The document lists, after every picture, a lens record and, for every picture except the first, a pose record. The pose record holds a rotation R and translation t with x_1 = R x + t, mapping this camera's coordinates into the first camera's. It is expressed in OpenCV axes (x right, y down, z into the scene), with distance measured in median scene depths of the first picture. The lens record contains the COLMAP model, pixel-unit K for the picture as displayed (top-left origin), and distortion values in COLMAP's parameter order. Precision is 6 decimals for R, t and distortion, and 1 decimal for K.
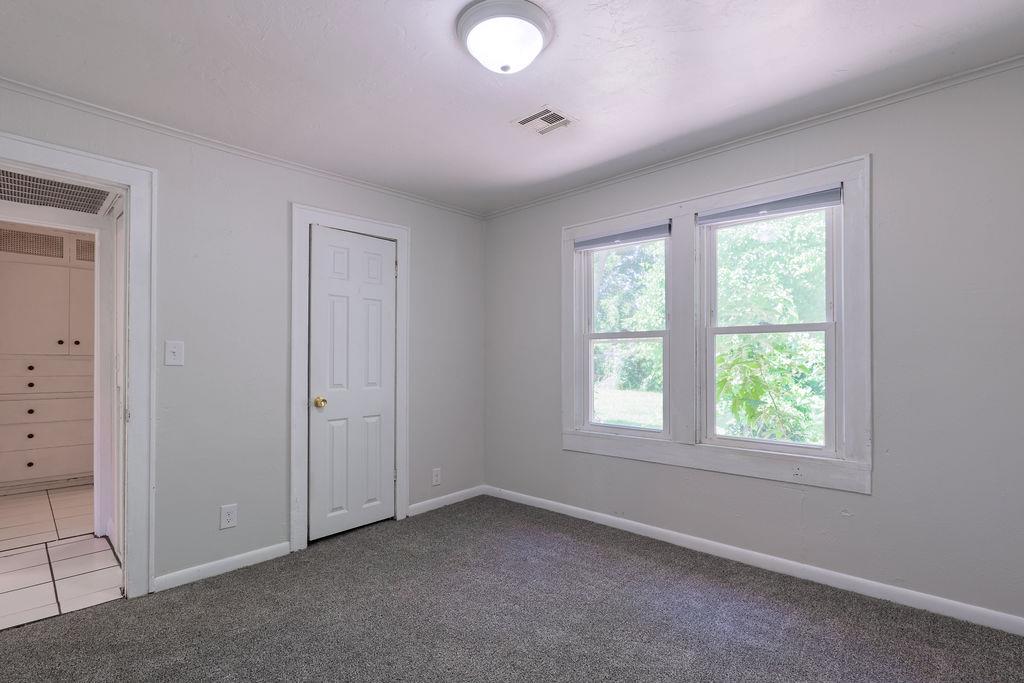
lens RADIAL K [[464.4, 0, 514.1], [0, 464.4, 355.3], [0, 0, 1]] dist [-0.001722, -0.000207]
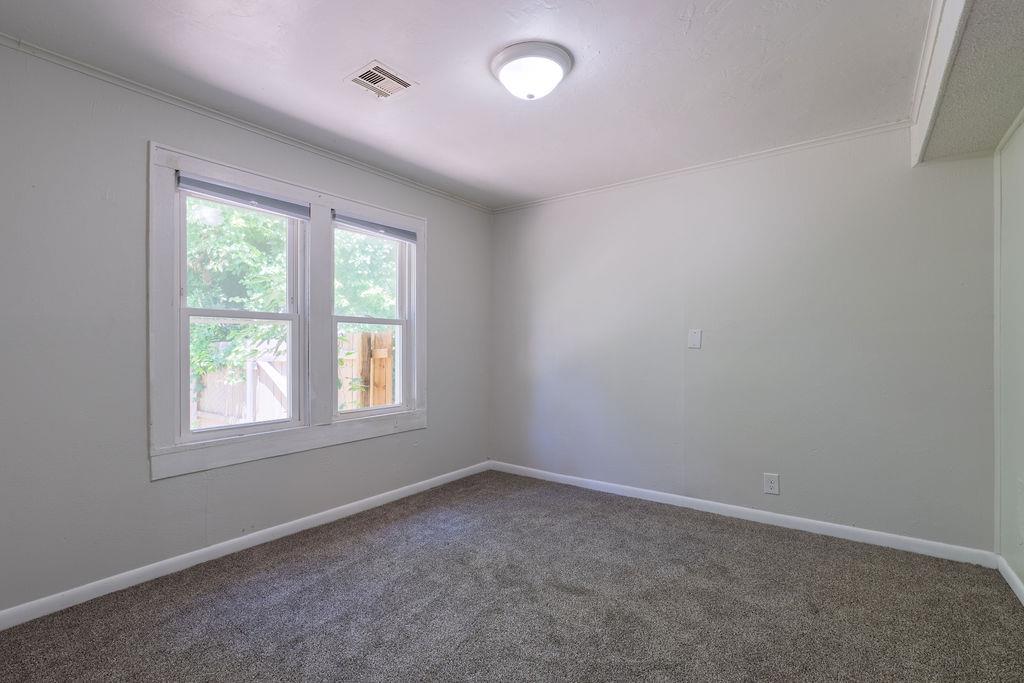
lens RADIAL K [[470.6, 0, 512.4], [0, 470.6, 339.6], [0, 0, 1]] dist [-0.011261, -0.000707]
pose [[-0.075811, 0.015507, 0.997002, -0.749426], [-0.007003, 0.999846, -0.016084, 0.012815], [-0.997098, -0.008202, -0.075691, 0.684907]]
